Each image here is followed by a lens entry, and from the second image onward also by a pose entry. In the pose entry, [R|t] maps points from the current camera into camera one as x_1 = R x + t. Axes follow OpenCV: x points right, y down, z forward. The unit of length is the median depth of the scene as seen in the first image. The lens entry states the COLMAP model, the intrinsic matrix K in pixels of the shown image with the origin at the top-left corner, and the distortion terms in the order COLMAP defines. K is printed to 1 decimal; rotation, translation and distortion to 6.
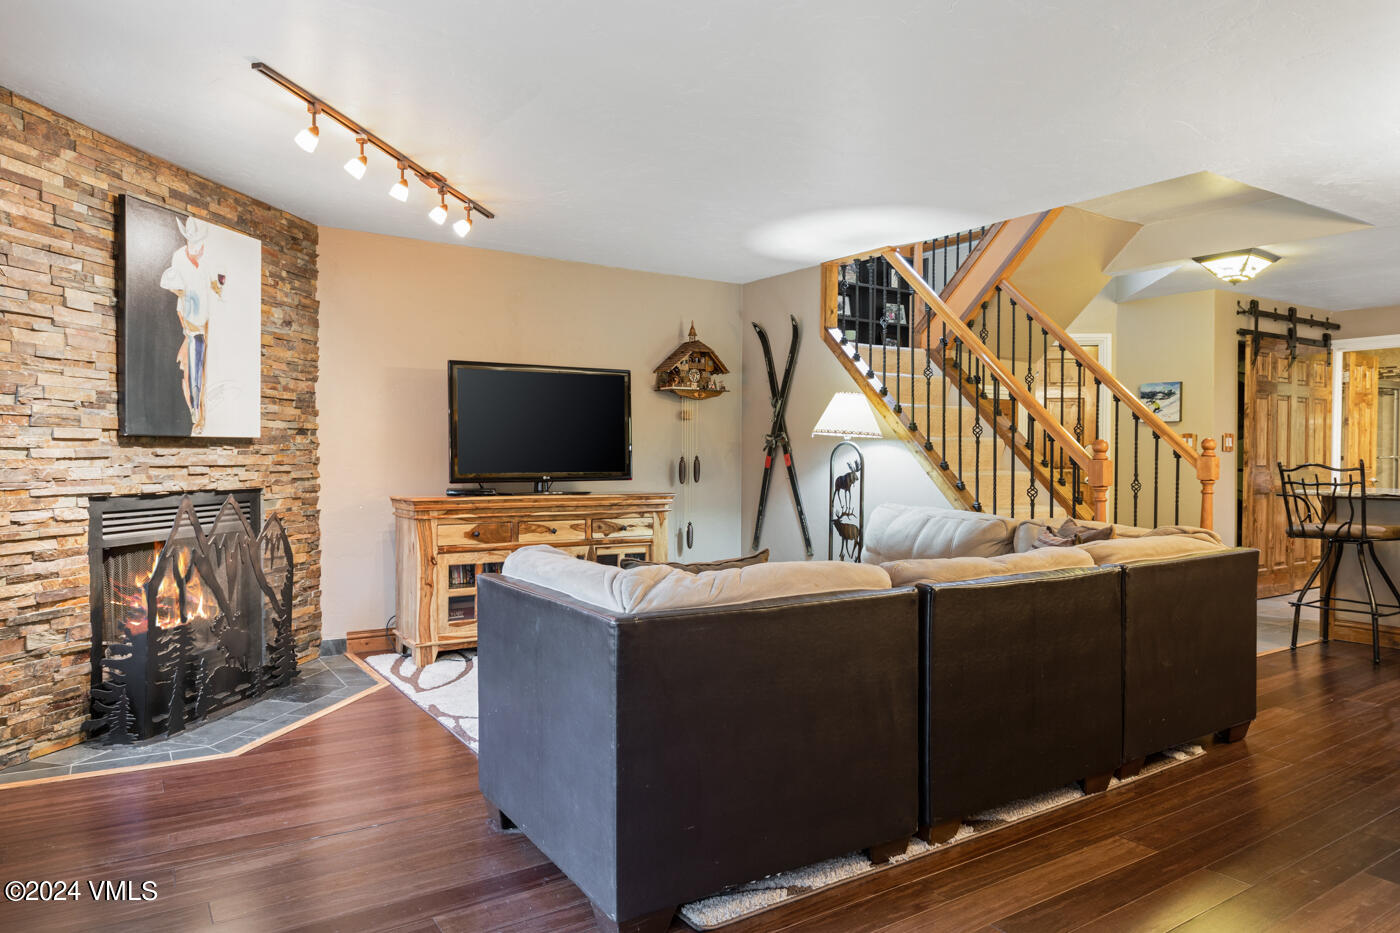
lens RADIAL K [[885.0, 0, 696.9], [0, 885.0, 464.3], [0, 0, 1]] dist [0.021979, -0.003983]
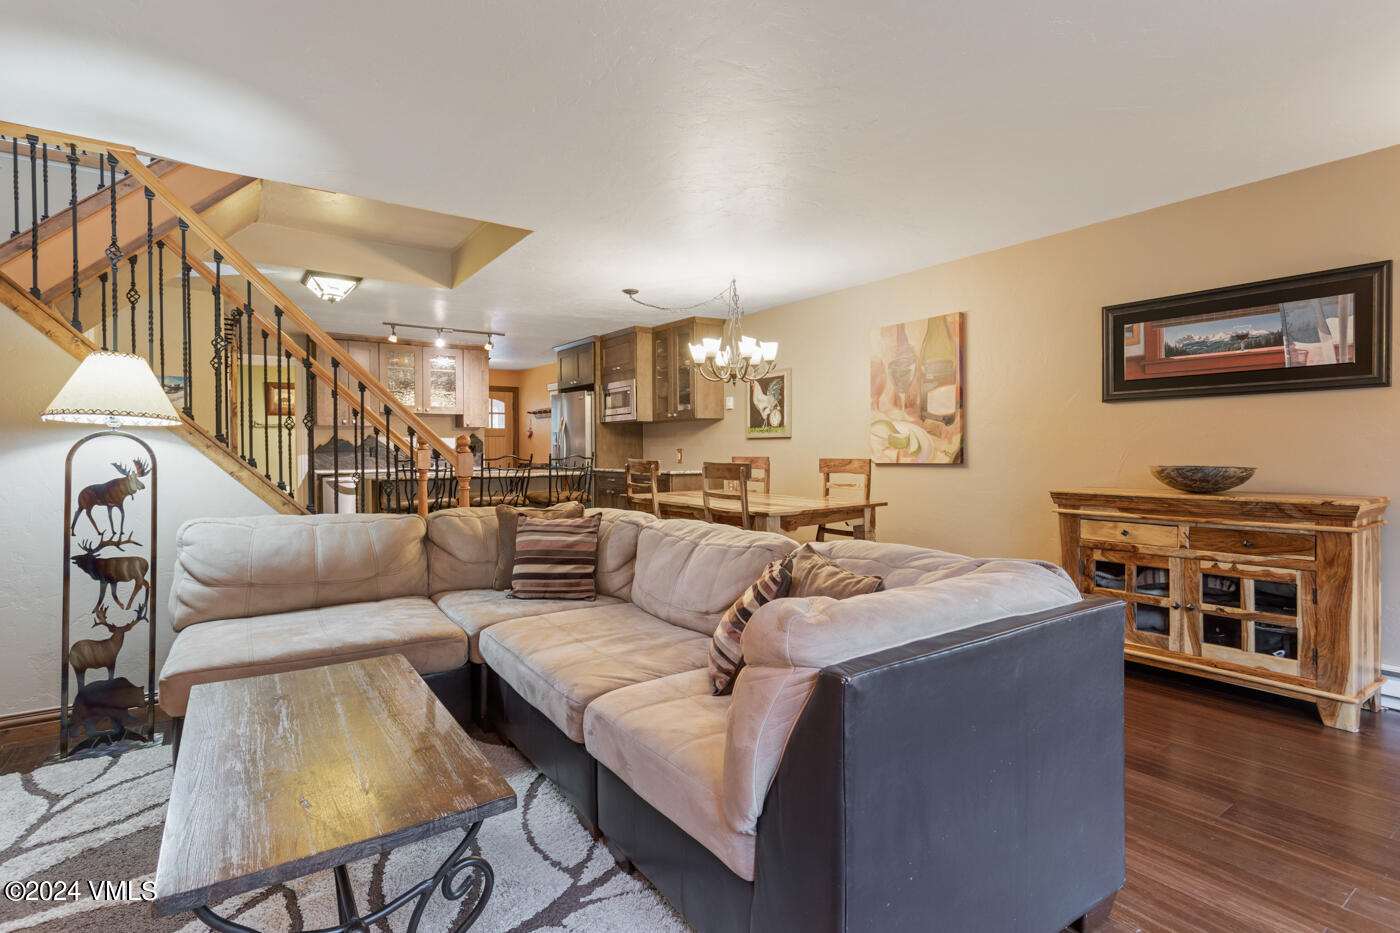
lens RADIAL K [[675.6, 0, 699.7], [0, 675.6, 460.0], [0, 0, 1]] dist [-0.006137, -0.001582]
pose [[-0.048366, -0.018936, 0.998650, -0.405622], [0.016858, 0.999662, 0.019771, -0.008244], [-0.998687, 0.017792, -0.048030, 0.709341]]
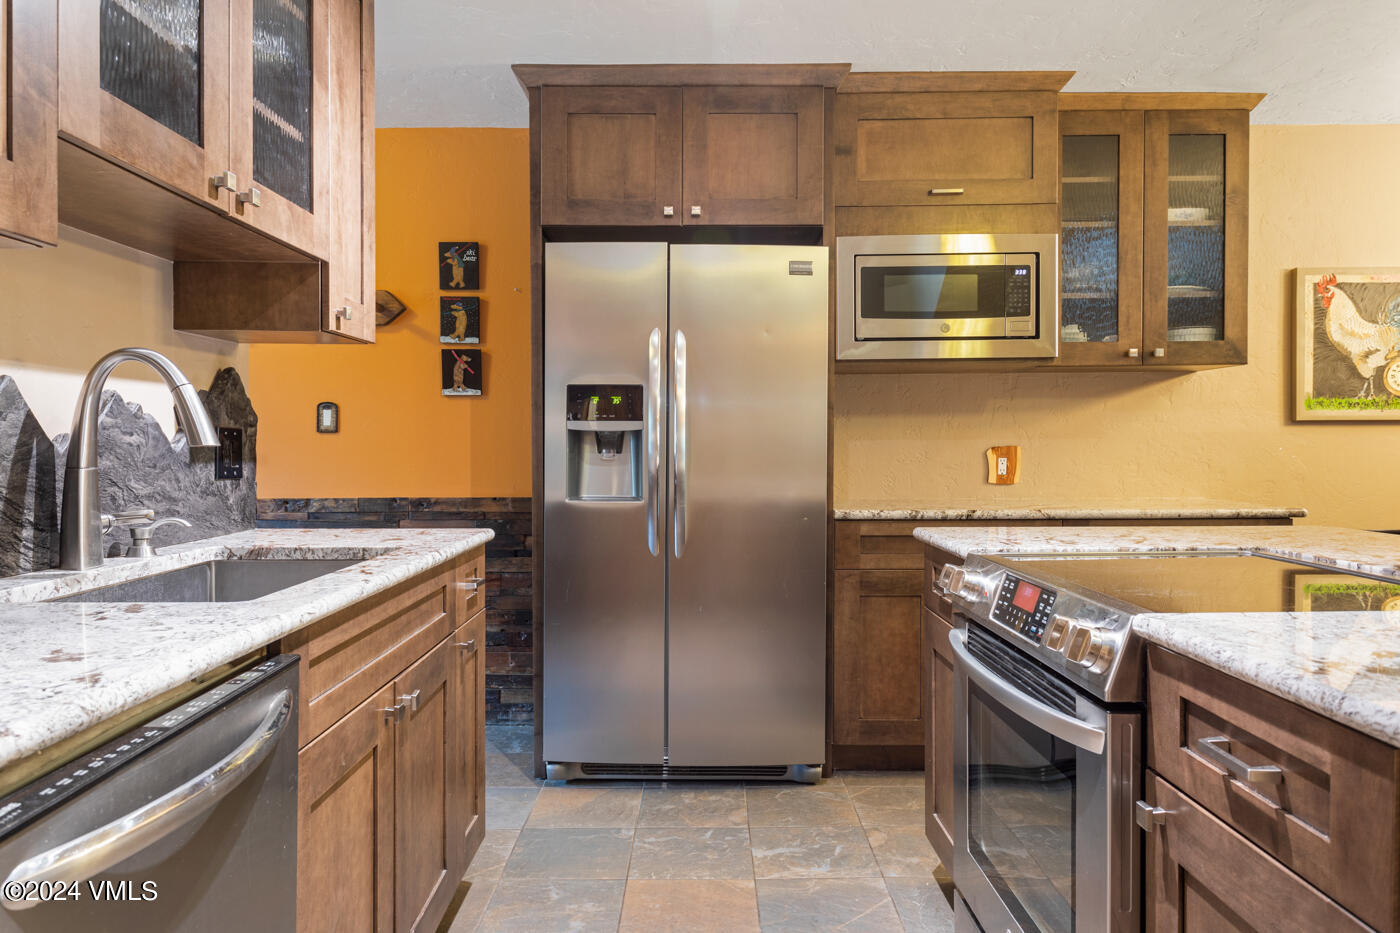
lens RADIAL K [[954.3, 0, 692.5], [0, 954.3, 470.9], [0, 0, 1]] dist [0.005433, -0.004372]
pose [[-0.836222, -0.015053, 0.548184, 1.062416], [0.007440, 0.999220, 0.038788, -0.016984], [-0.548340, 0.036514, -0.835458, 1.592600]]
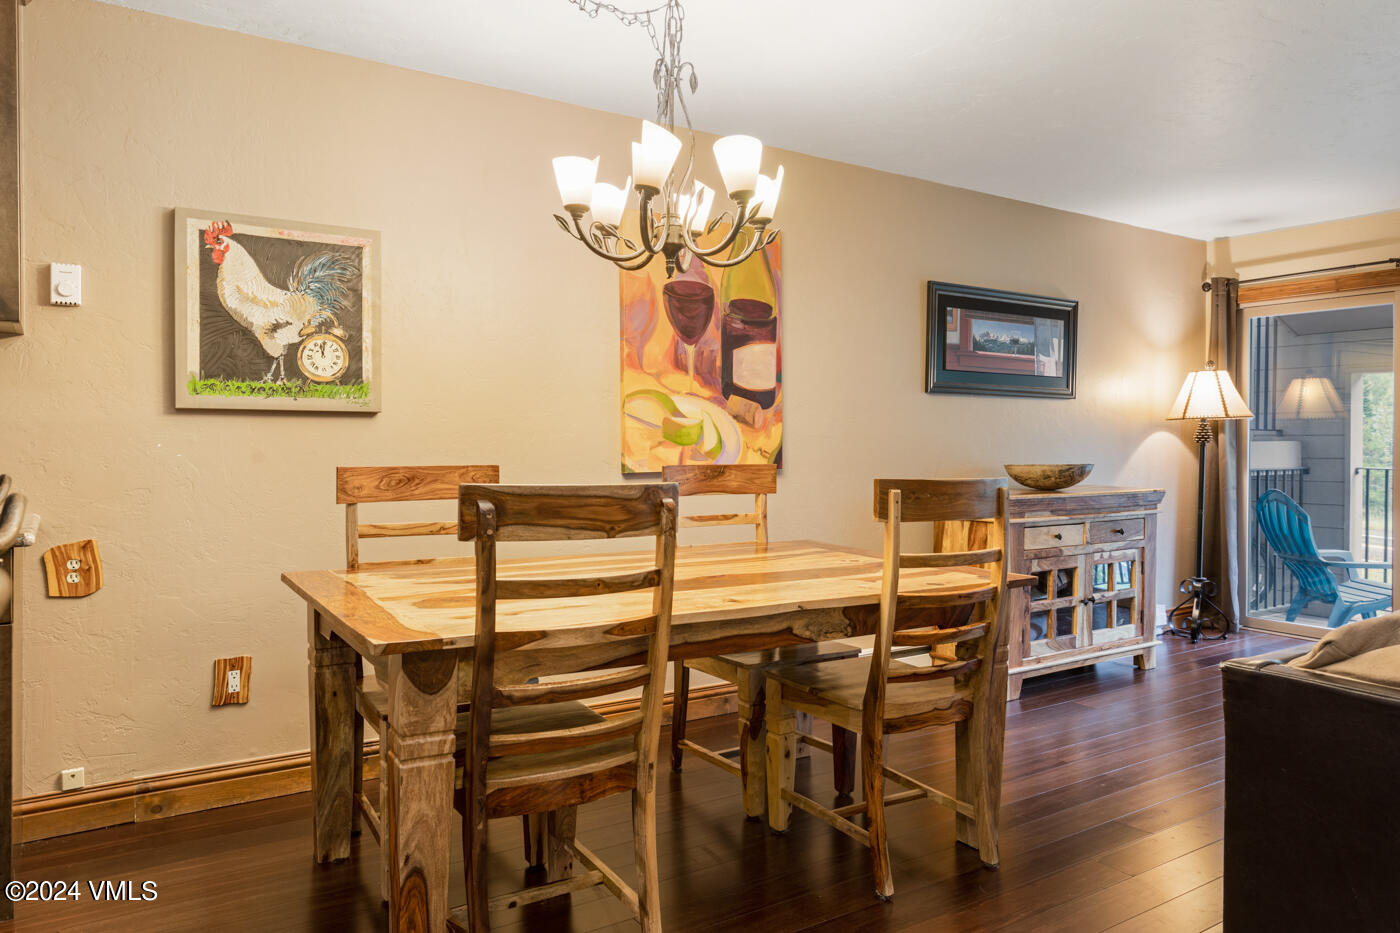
lens RADIAL K [[954.3, 0, 711.6], [0, 954.3, 445.7], [0, 0, 1]] dist [0.005433, -0.004372]
pose [[-0.999937, -0.011263, 0.000222, 0.701506], [-0.011257, 0.999730, 0.020349, -0.016806], [-0.000451, 0.020345, -0.999793, 1.210626]]
